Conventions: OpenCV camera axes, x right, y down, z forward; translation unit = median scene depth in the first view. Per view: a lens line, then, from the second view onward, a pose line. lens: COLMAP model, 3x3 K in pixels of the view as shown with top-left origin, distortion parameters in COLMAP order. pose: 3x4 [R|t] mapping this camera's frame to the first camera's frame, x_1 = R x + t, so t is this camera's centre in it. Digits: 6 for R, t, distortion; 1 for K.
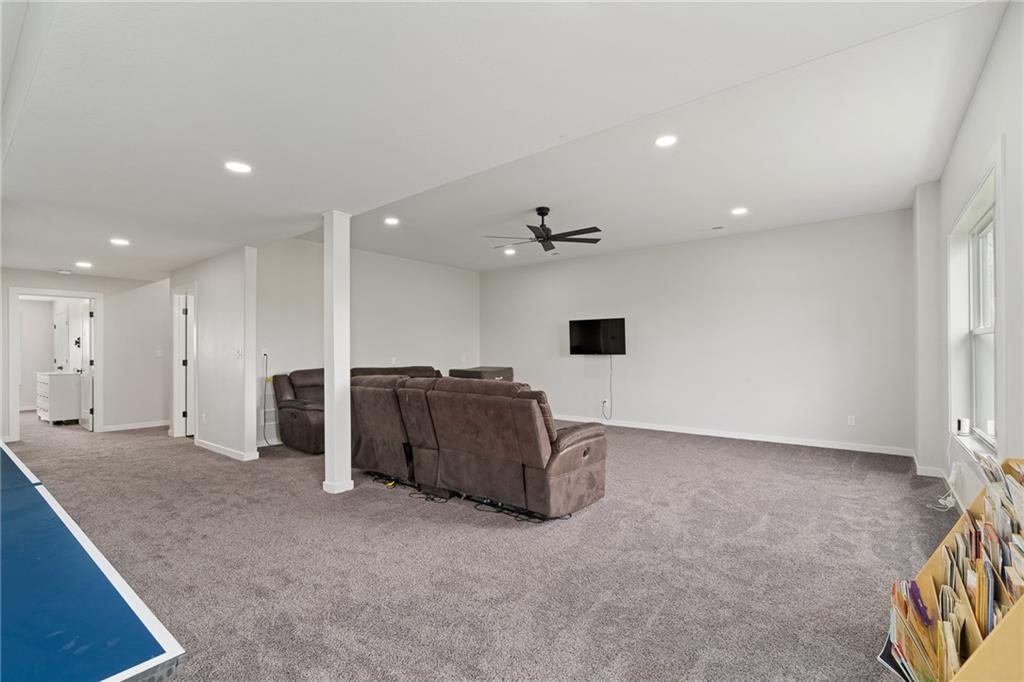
lens RADIAL K [[469.6, 0, 501.3], [0, 469.6, 345.5], [0, 0, 1]] dist [-0.001422, -0.000064]
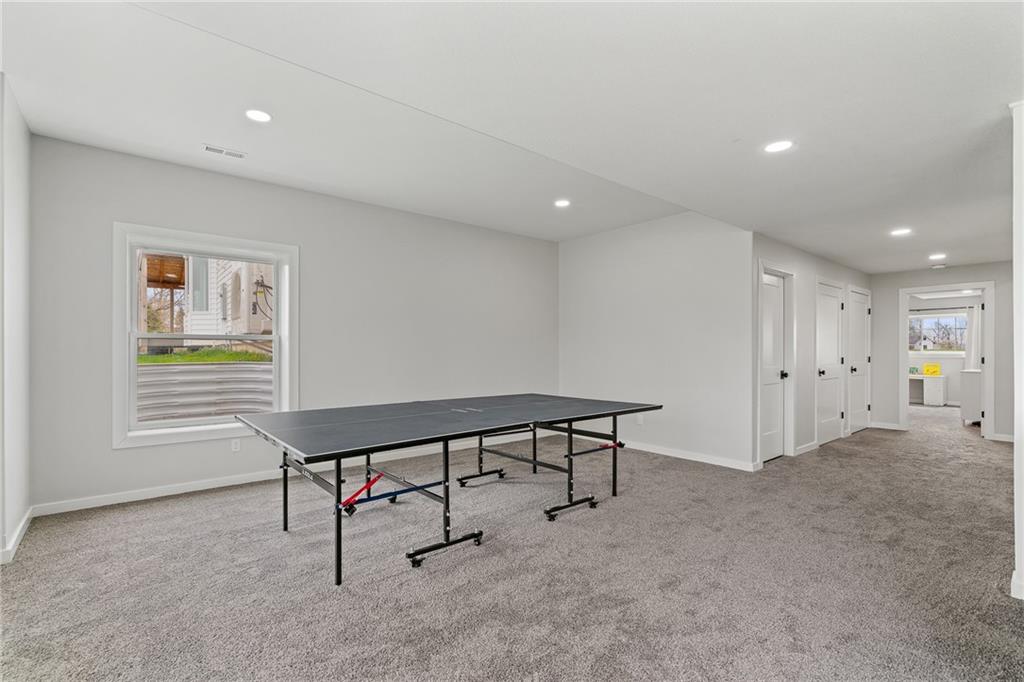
lens RADIAL K [[469.6, 0, 506.1], [0, 469.6, 345.6], [0, 0, 1]] dist [-0.001422, -0.000064]
pose [[-0.201297, -0.000054, -0.979530, 0.356623], [0.007901, 0.999967, -0.001679, 0.004589], [0.979498, -0.008077, -0.201290, 0.546698]]
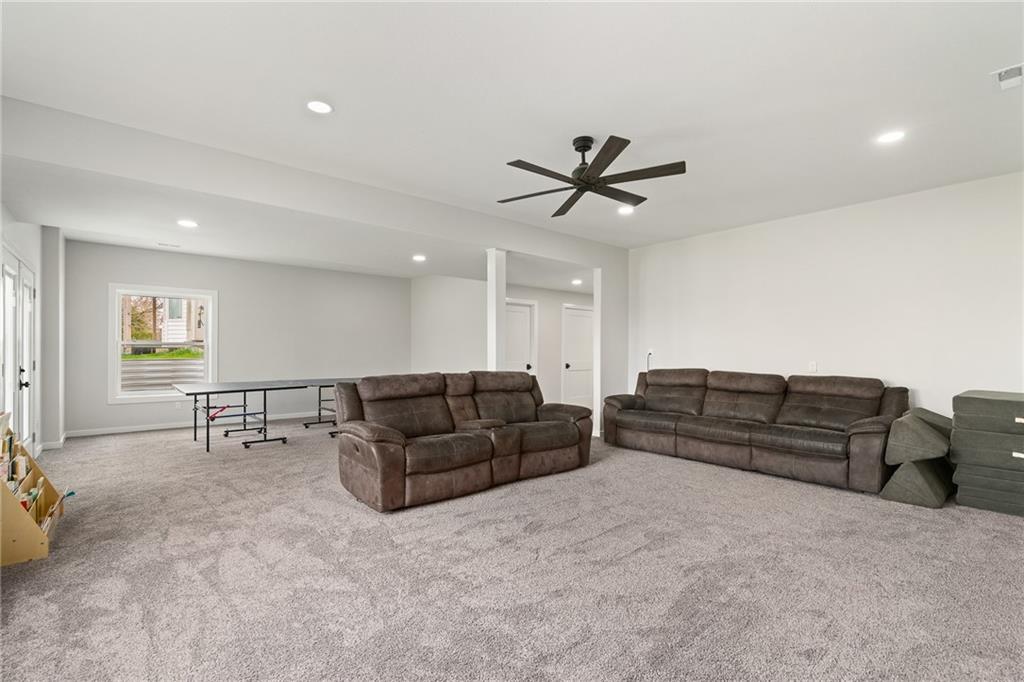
lens RADIAL K [[469.6, 0, 508.2], [0, 469.6, 346.9], [0, 0, 1]] dist [-0.001422, -0.000064]
pose [[-0.180954, 0.004005, -0.983483, 1.073138], [0.008251, 0.999963, 0.002554, -0.005754], [0.983457, -0.007652, -0.180981, 1.405101]]
